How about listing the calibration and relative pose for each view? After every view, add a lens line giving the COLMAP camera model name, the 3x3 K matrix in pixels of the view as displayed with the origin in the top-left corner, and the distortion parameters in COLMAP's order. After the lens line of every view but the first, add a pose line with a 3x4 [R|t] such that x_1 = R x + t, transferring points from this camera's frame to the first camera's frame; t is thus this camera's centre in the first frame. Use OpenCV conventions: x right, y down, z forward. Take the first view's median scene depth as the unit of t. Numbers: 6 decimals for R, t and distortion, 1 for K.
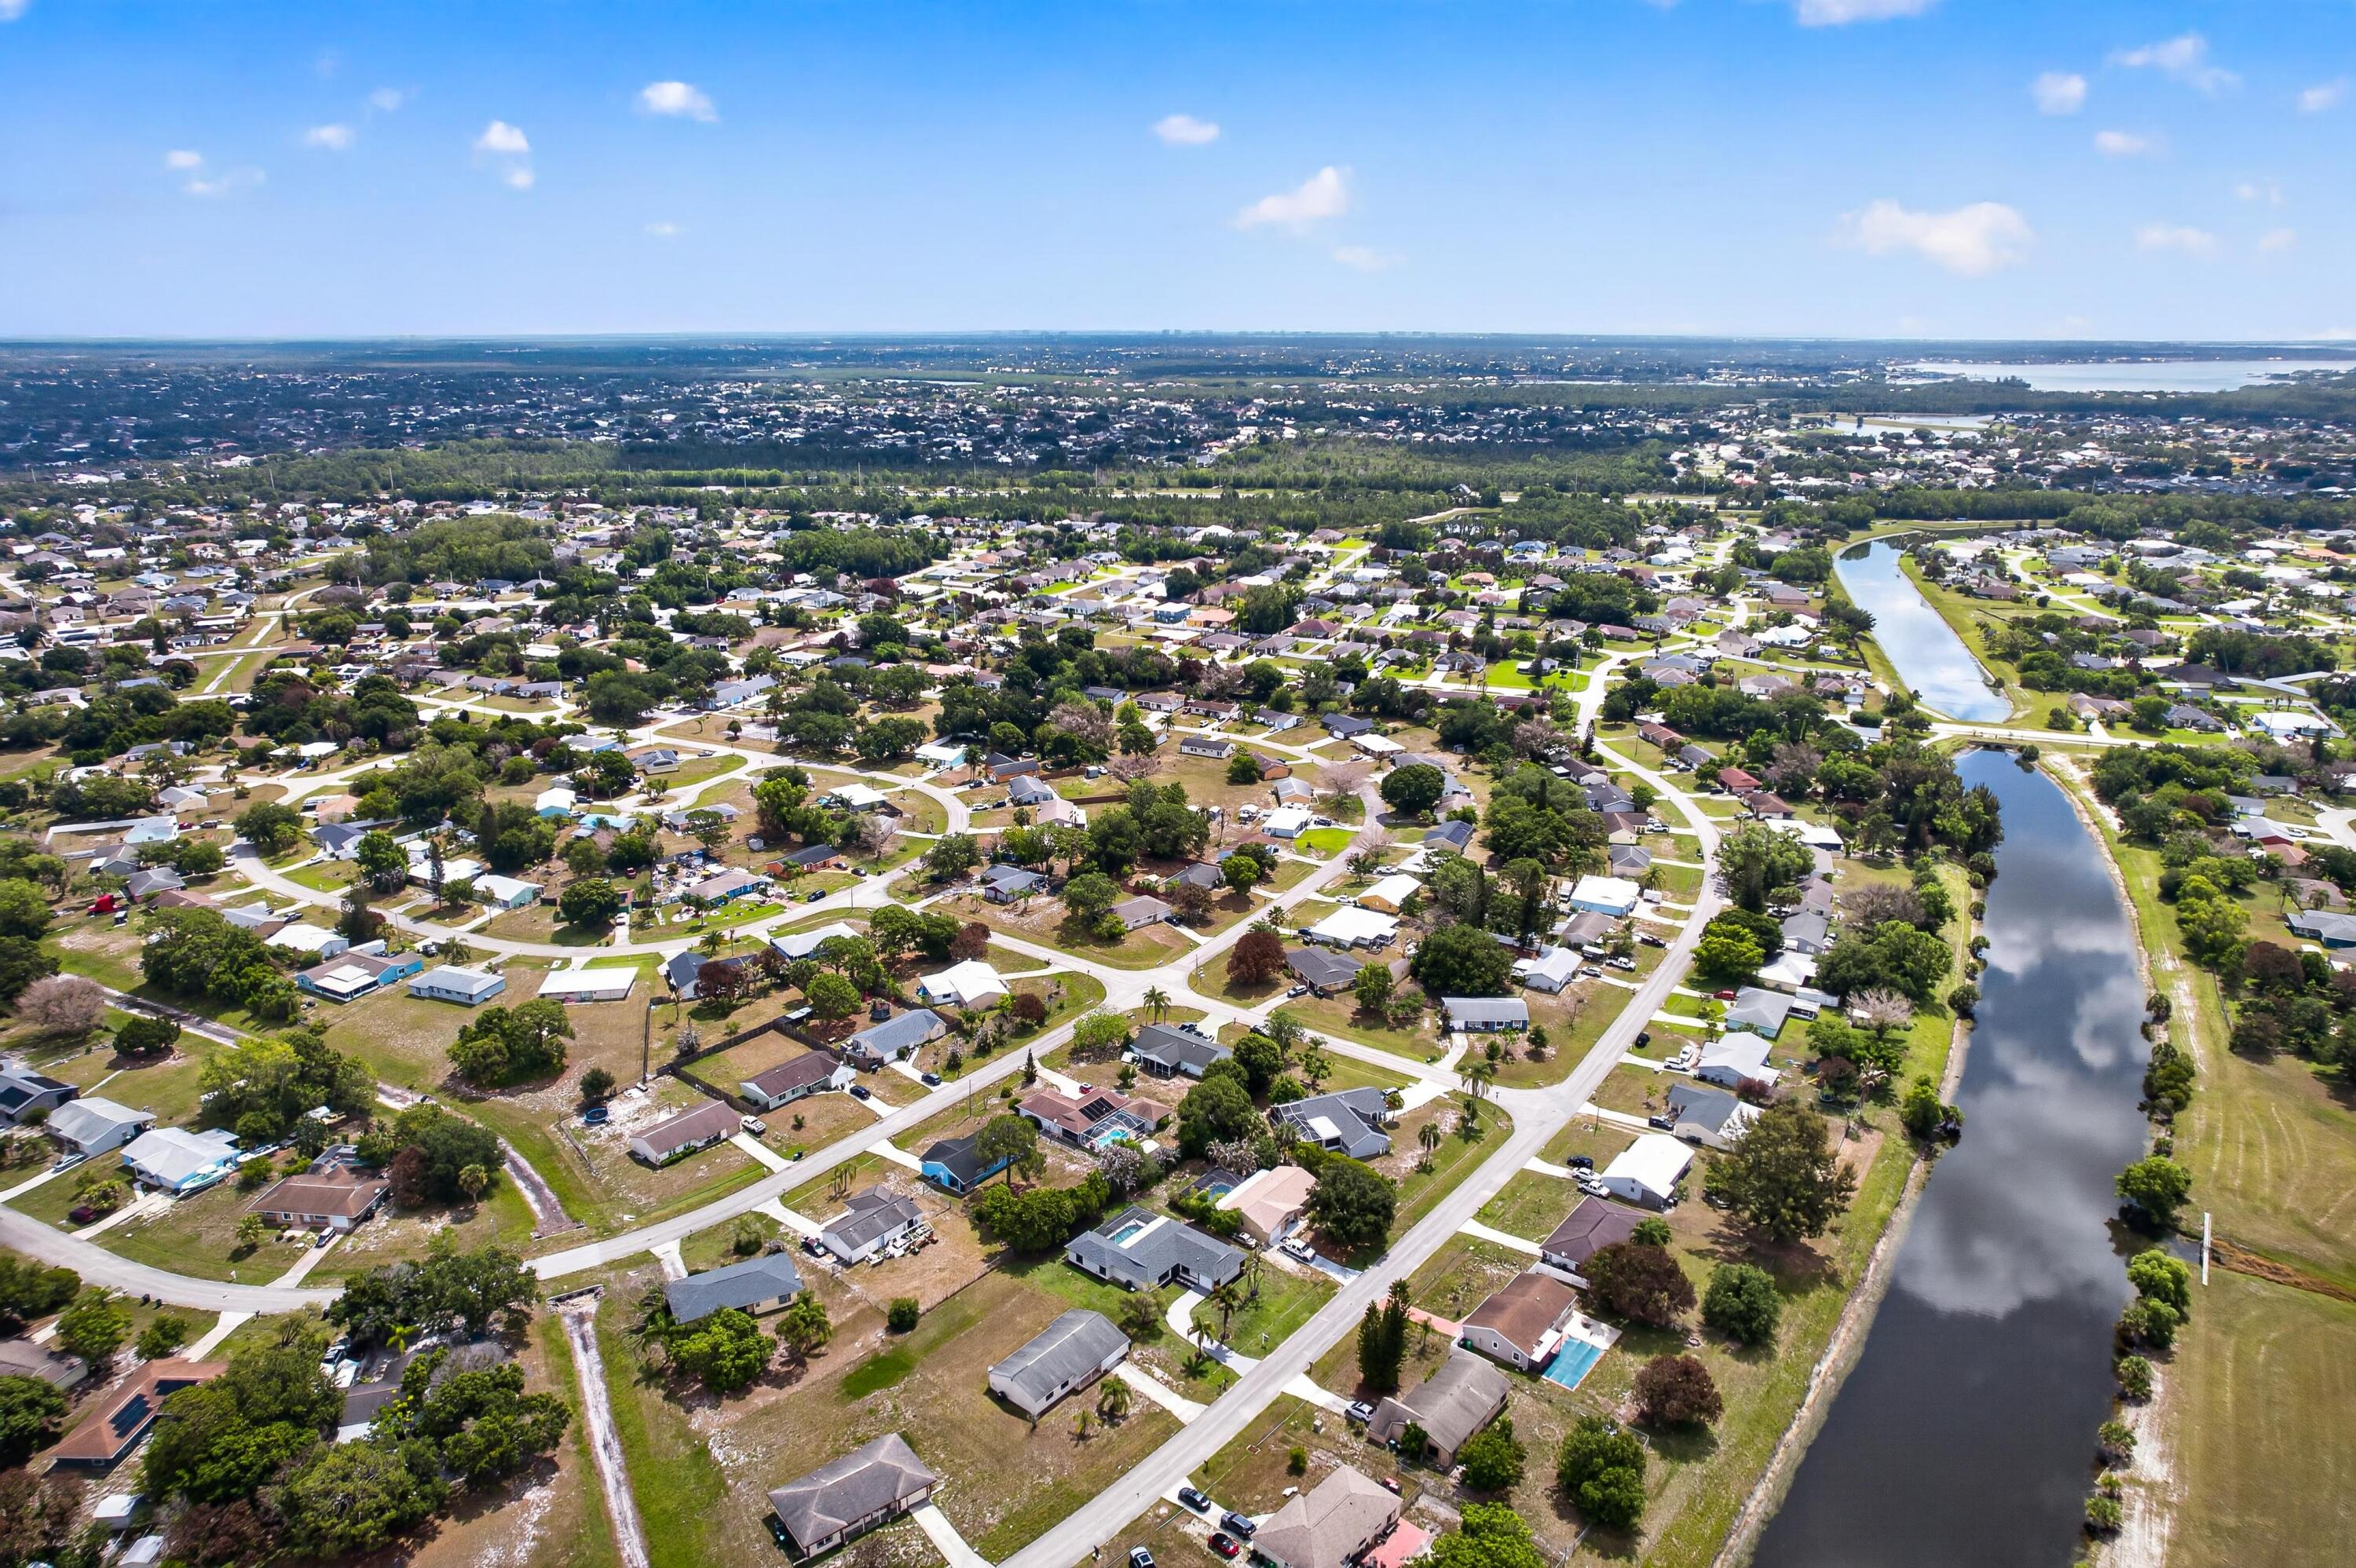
lens RADIAL K [[1514.6, 0, 1198.9], [0, 1514.6, 775.4], [0, 0, 1]] dist [-0.066429, 0.054317]
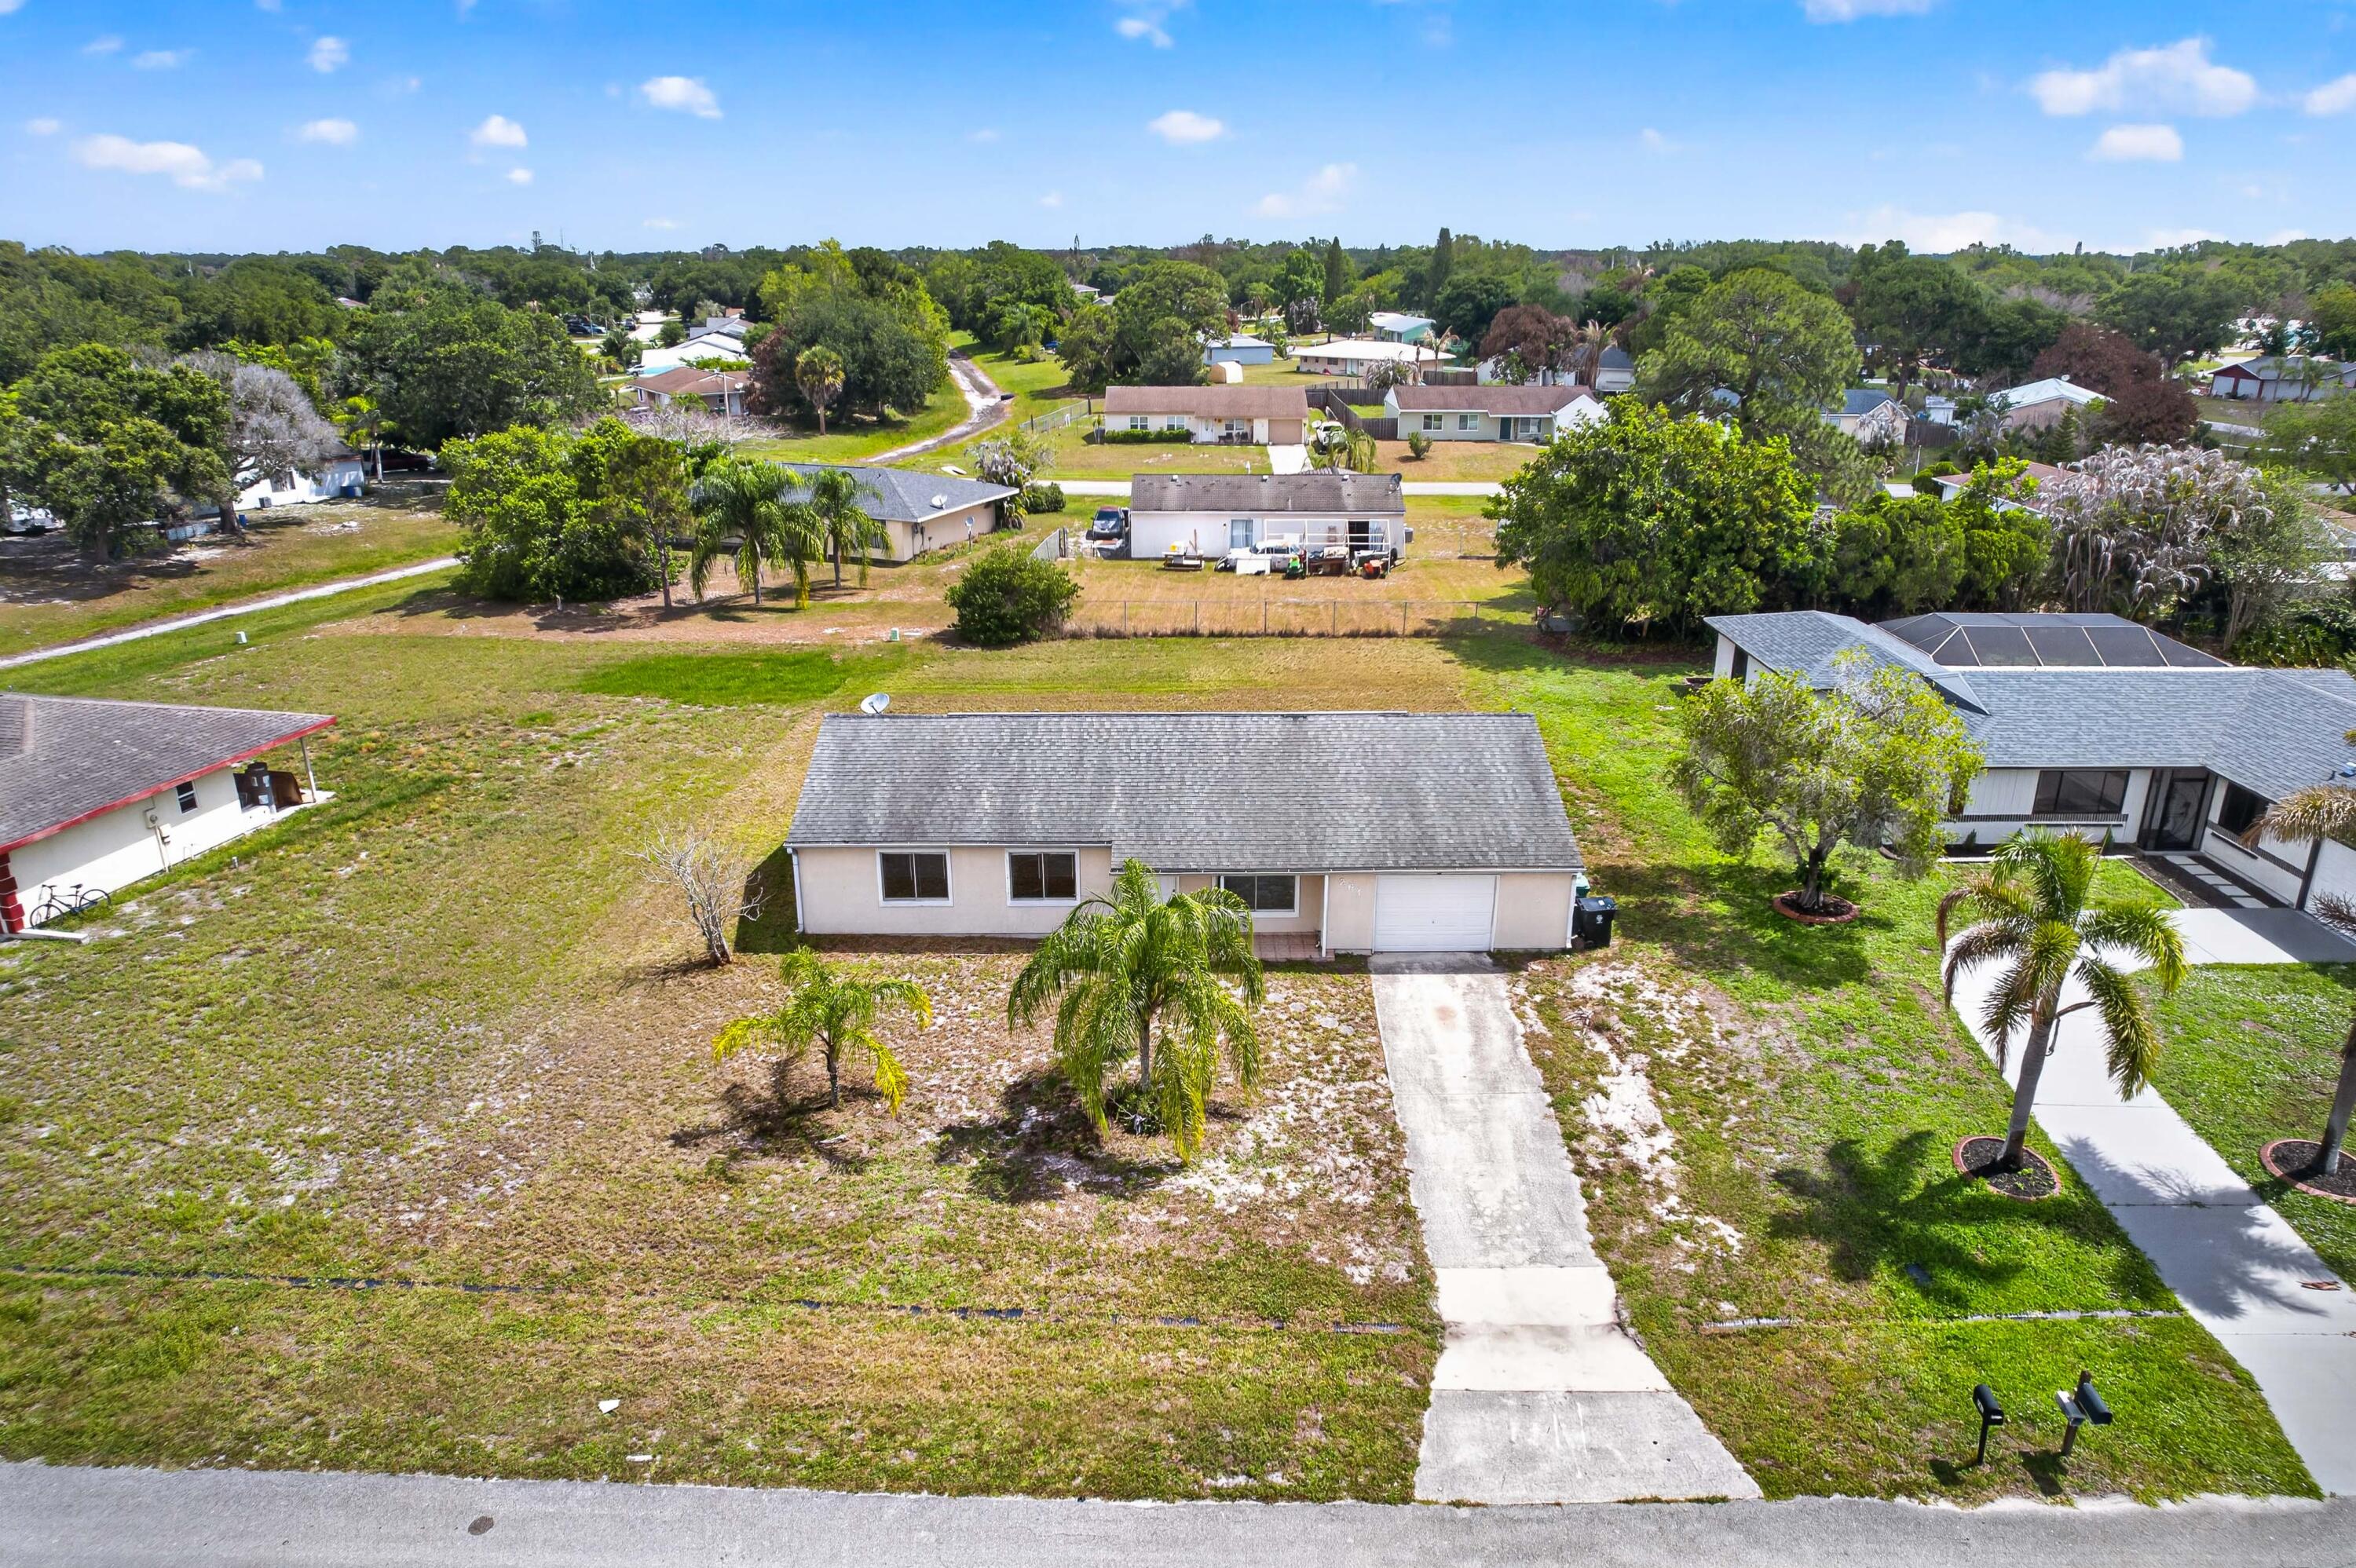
lens RADIAL K [[1514.6, 0, 1189.3], [0, 1514.6, 783.5], [0, 0, 1]] dist [-0.066429, 0.054317]
pose [[0.628782, 0.252301, -0.735512, 0.027687], [-0.223440, 0.964629, 0.139877, 0.242157], [0.744787, 0.076391, 0.662915, 0.590701]]
